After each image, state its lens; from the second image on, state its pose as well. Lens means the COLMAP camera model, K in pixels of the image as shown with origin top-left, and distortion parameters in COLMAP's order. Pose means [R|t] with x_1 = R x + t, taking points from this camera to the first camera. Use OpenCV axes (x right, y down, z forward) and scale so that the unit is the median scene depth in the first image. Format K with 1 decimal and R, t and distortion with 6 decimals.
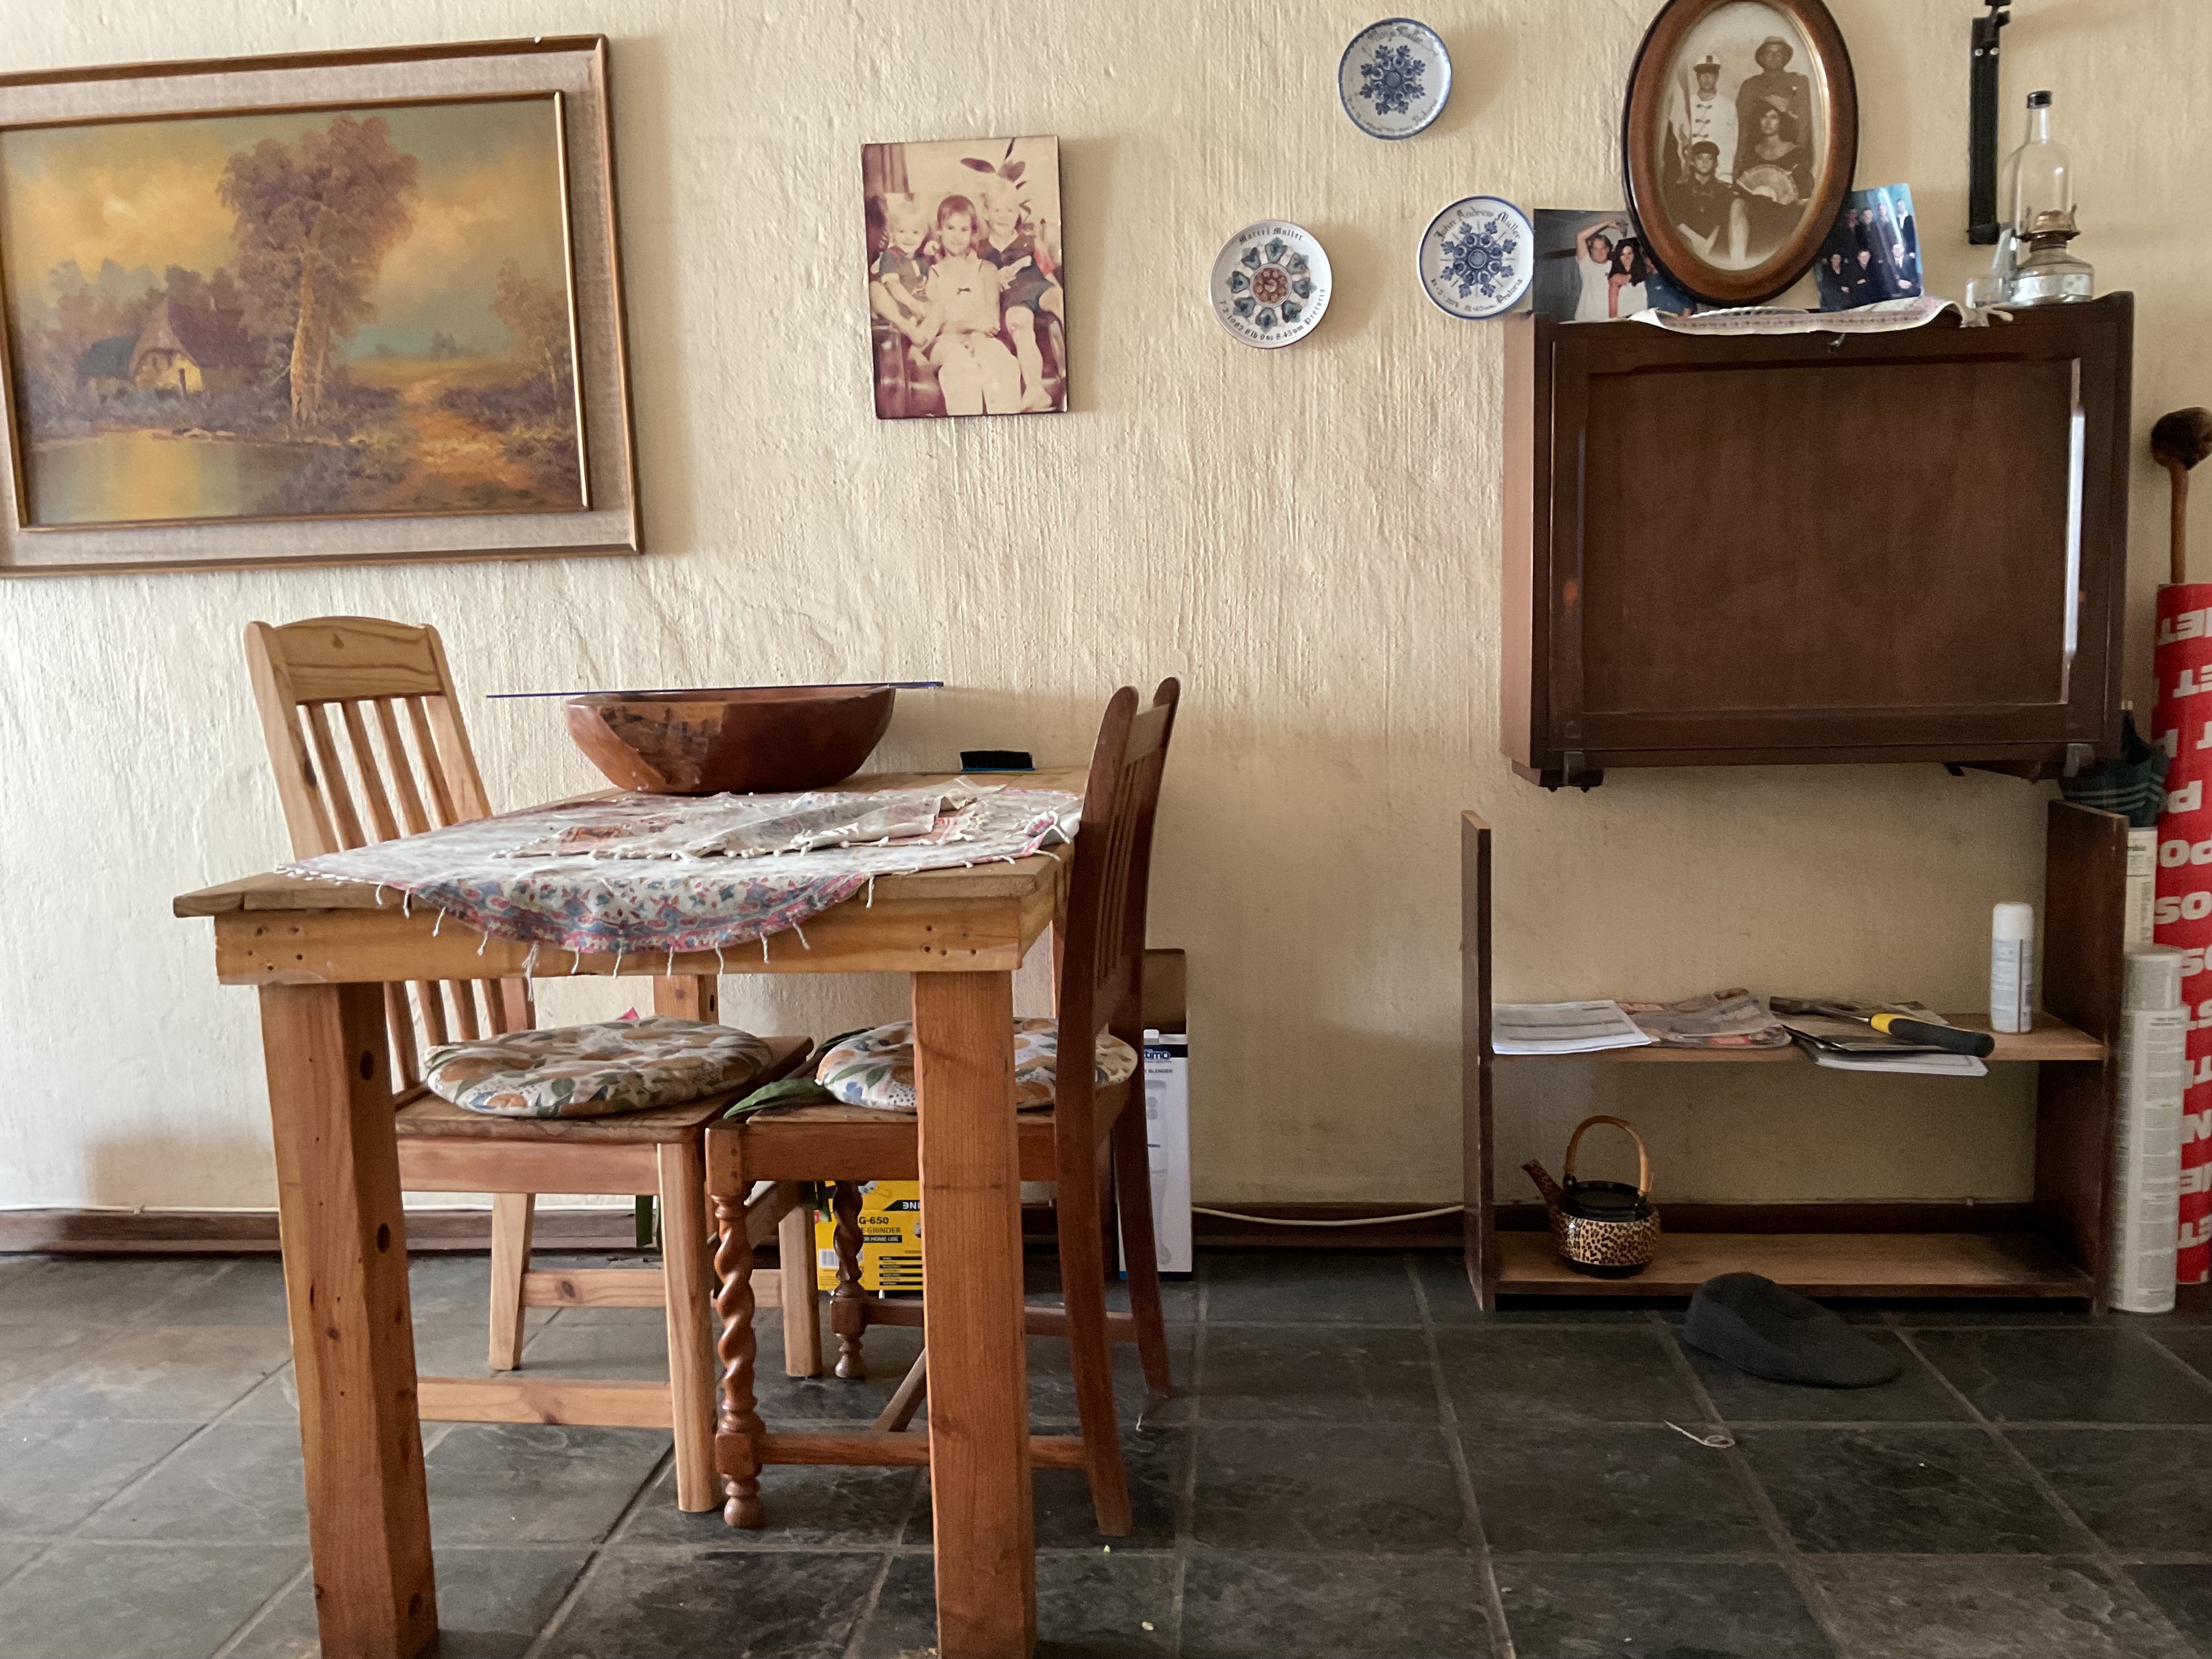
lens RADIAL K [[1821.5, 0, 1094.3], [0, 1821.5, 838.6], [0, 0, 1]] dist [0.083381, -0.155650]
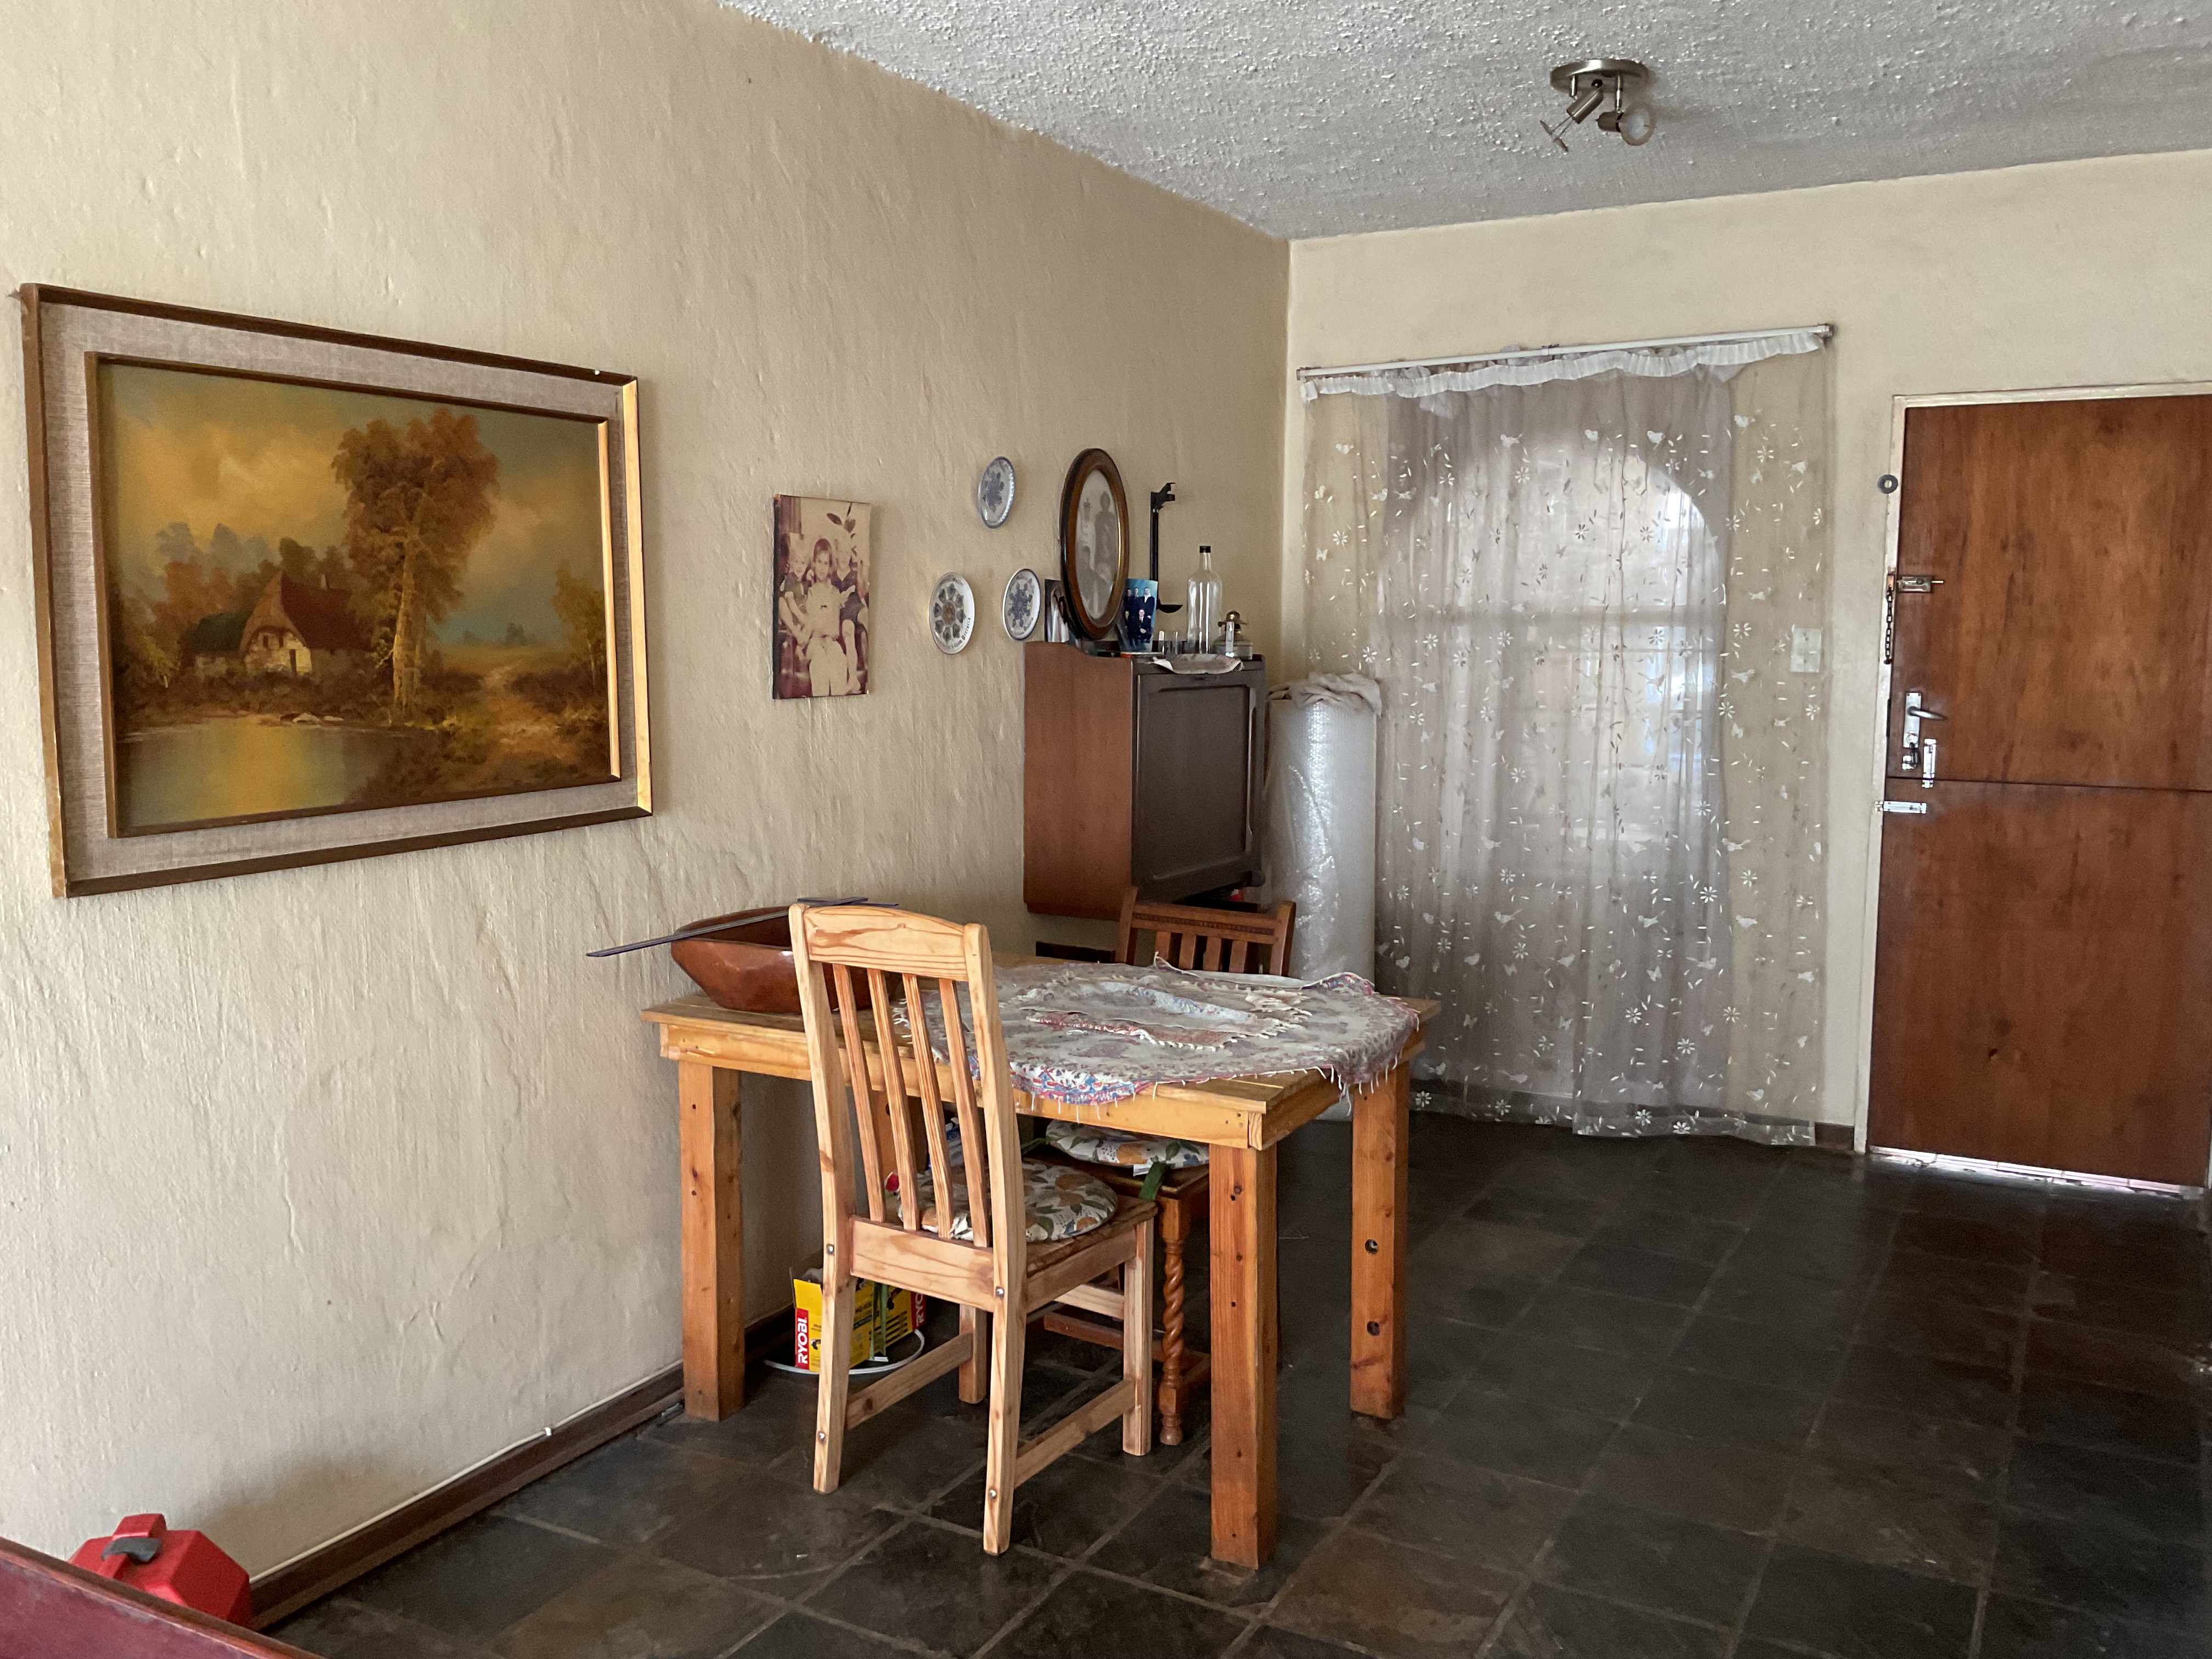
lens RADIAL K [[1821.5, 0, 1106.9], [0, 1821.5, 838.0], [0, 0, 1]] dist [0.083381, -0.155650]
pose [[0.406843, -0.082511, 0.909764, -1.184259], [0.080869, 0.995255, 0.054100, -0.180092], [-0.909912, 0.051561, 0.411585, 0.258918]]
